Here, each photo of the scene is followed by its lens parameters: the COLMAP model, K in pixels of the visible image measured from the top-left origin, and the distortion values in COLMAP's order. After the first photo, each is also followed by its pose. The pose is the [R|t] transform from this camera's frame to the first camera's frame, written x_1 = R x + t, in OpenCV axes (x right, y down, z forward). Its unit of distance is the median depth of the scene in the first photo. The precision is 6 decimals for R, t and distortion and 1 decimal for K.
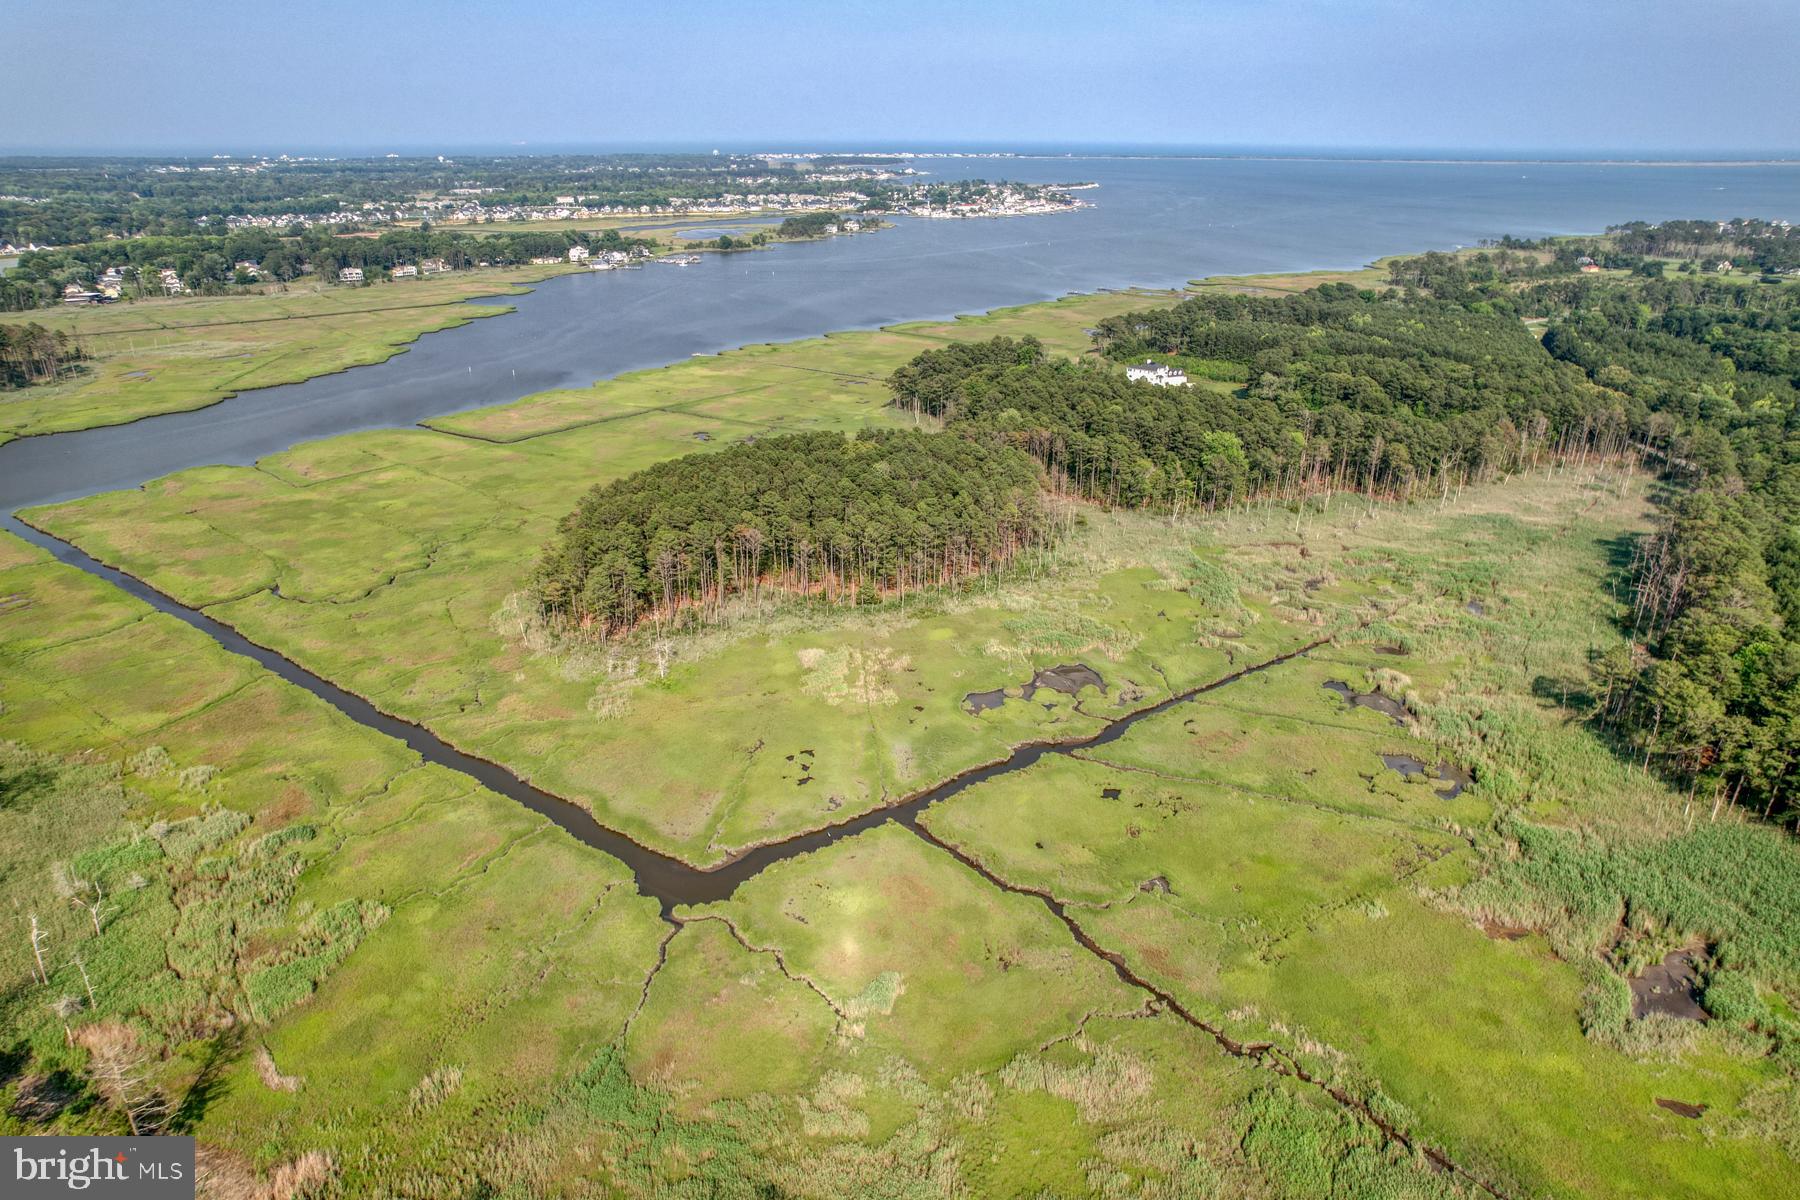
lens RADIAL K [[1158.2, 0, 895.4], [0, 1158.2, 599.5], [0, 0, 1]] dist [-0.080277, 0.075729]
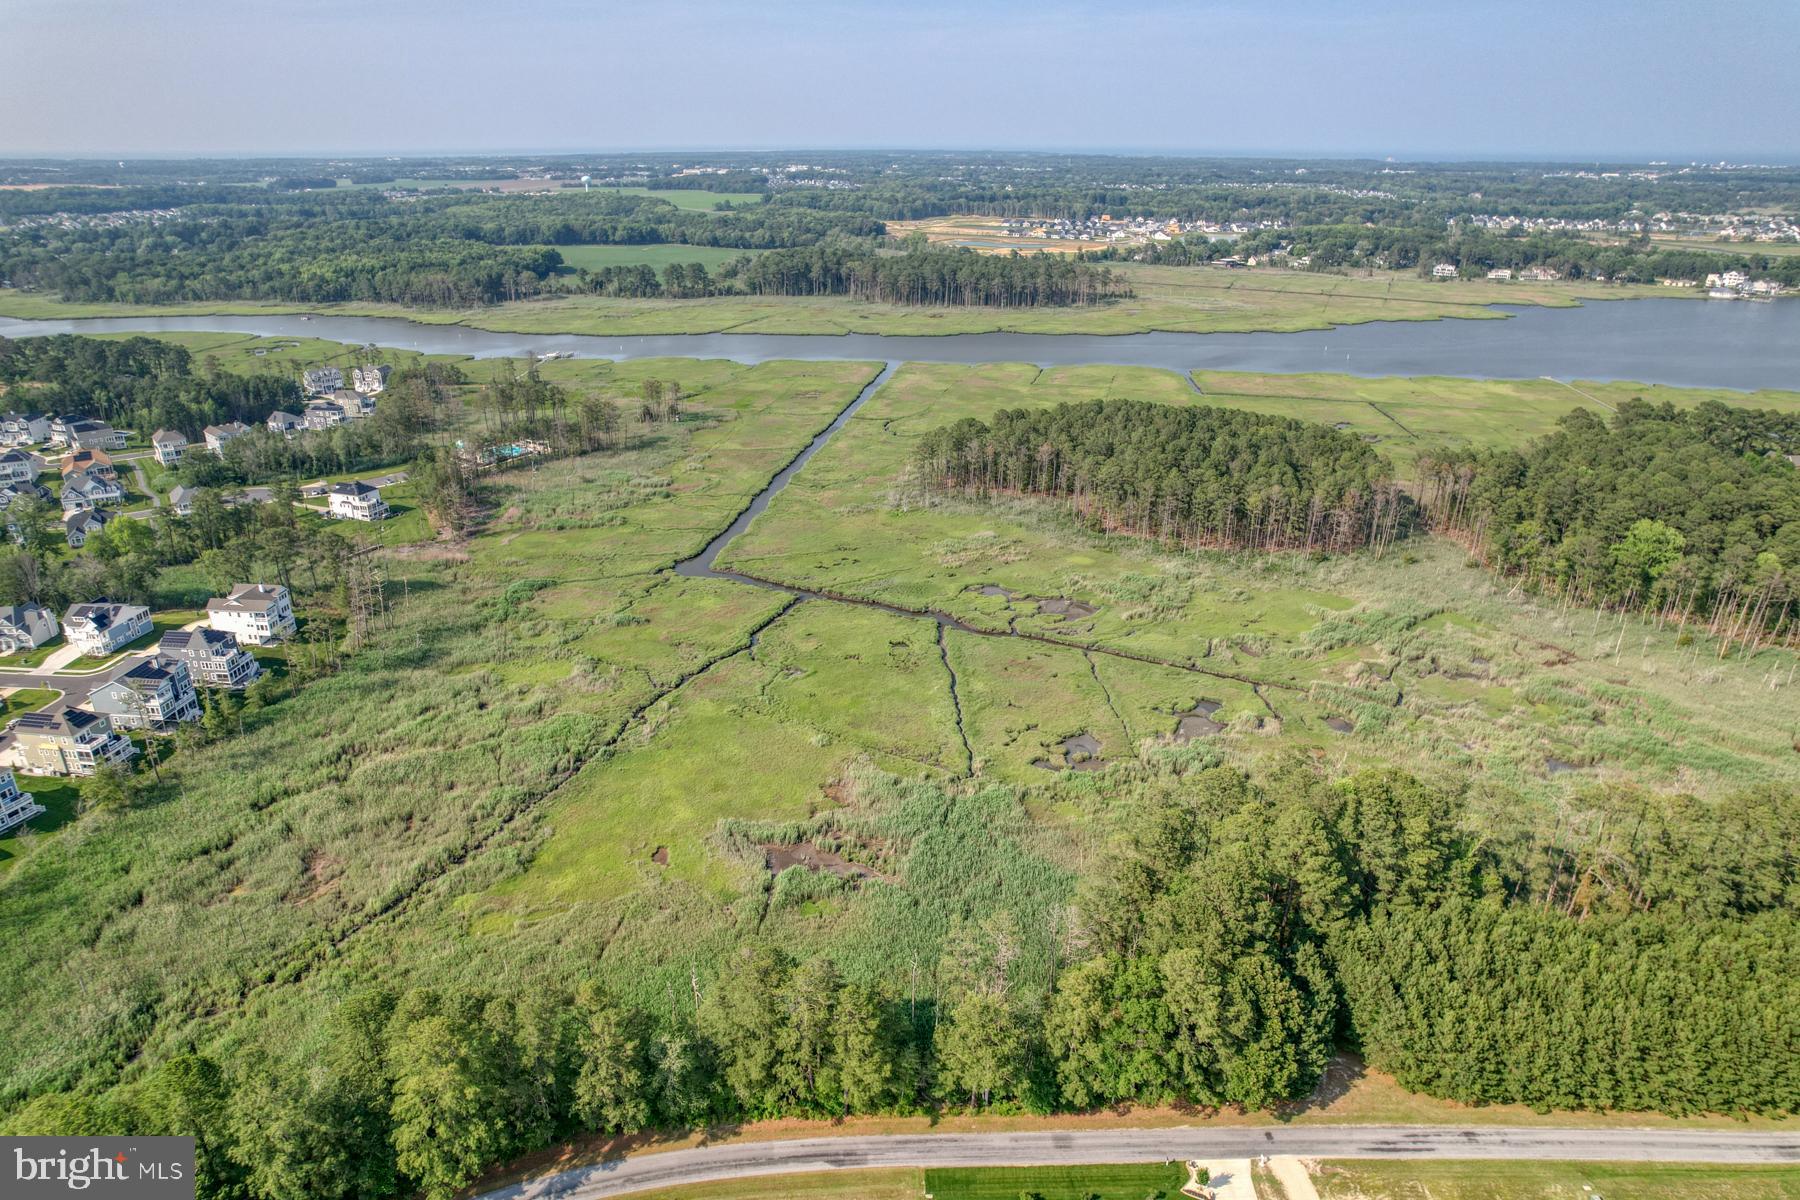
lens RADIAL K [[1158.2, 0, 895.4], [0, 1158.2, 599.5], [0, 0, 1]] dist [-0.080277, 0.075729]
pose [[0.454472, 0.332948, -0.826197, 0.718835], [-0.337079, 0.922826, 0.186468, -0.068382], [0.824520, 0.193749, 0.531628, 0.177833]]
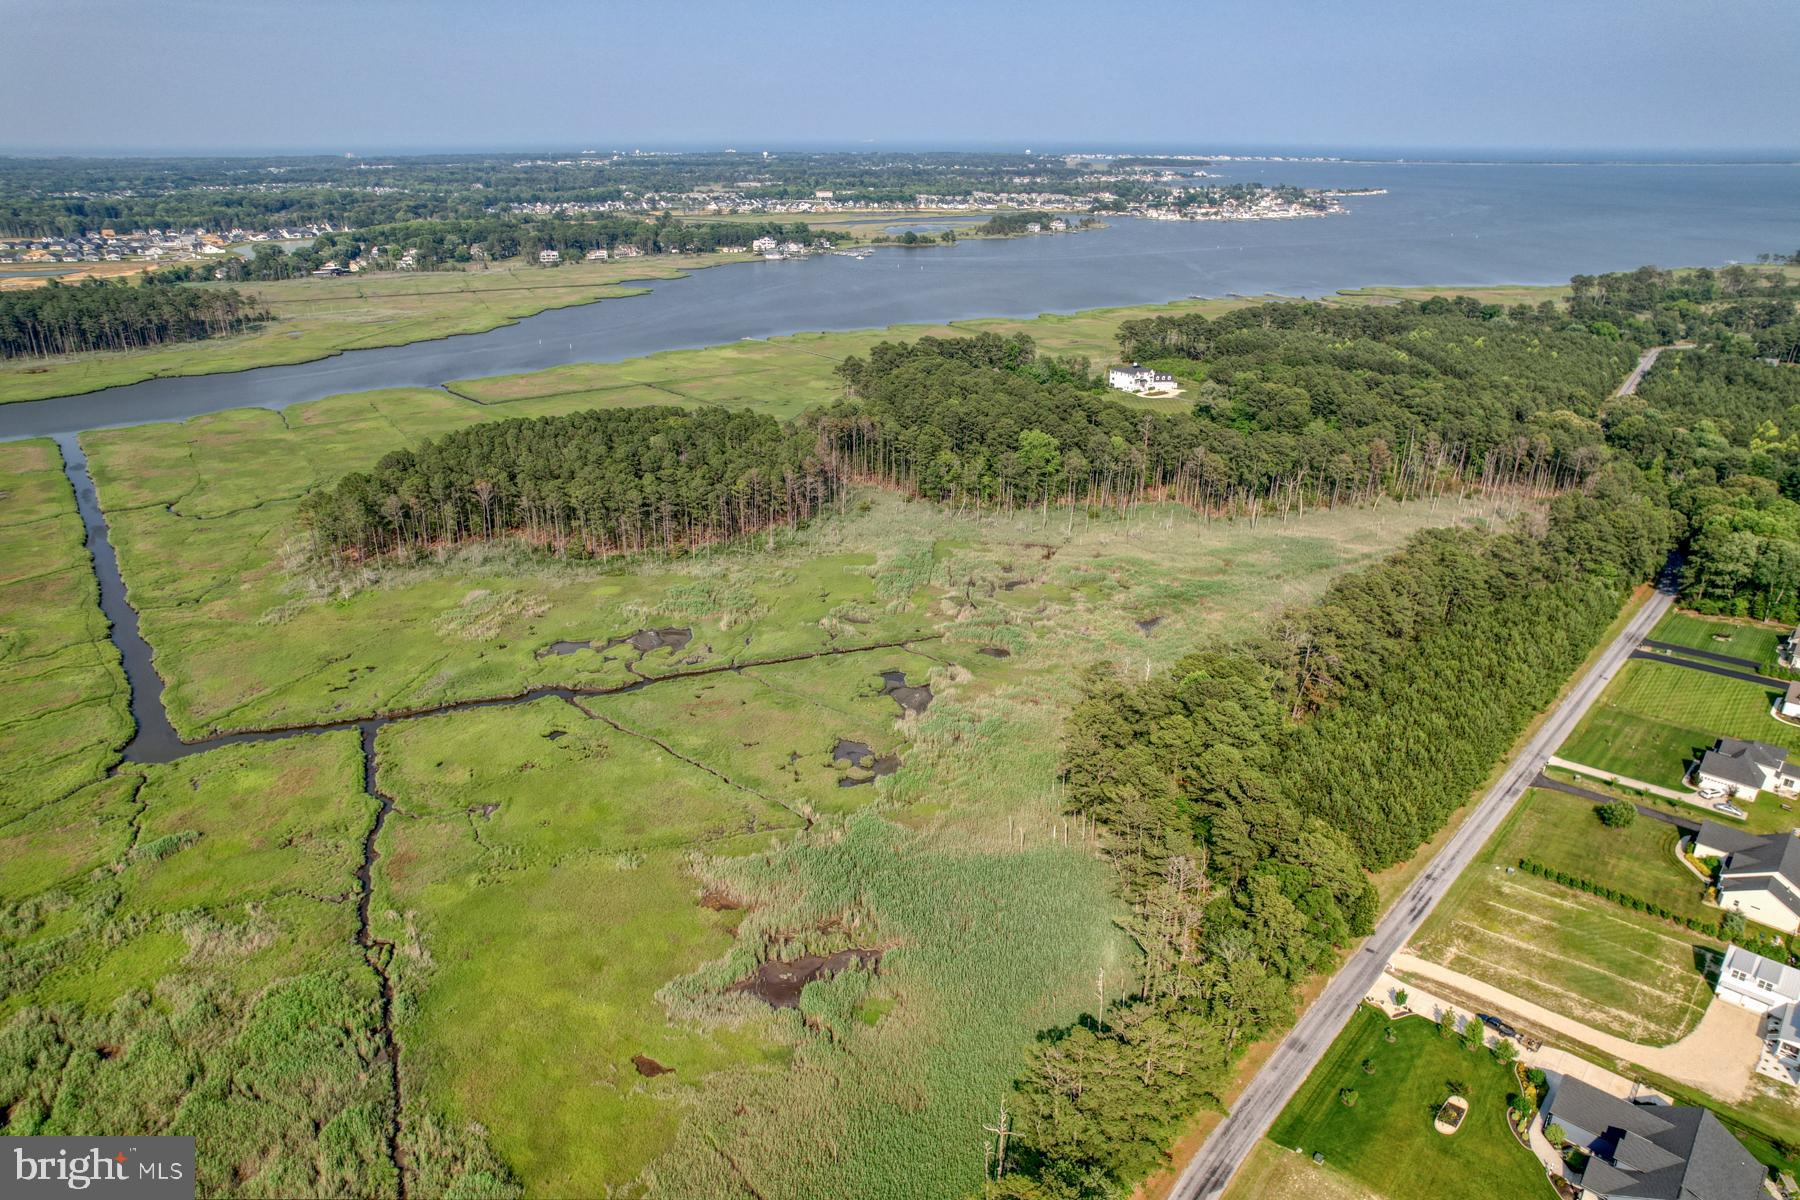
lens RADIAL K [[1158.2, 0, 895.4], [0, 1158.2, 599.5], [0, 0, 1]] dist [-0.080277, 0.075729]
pose [[0.961638, 0.103014, -0.254246, 0.441253], [-0.103078, 0.994587, 0.013108, -0.003037], [0.254220, 0.013602, 0.967051, 0.019343]]
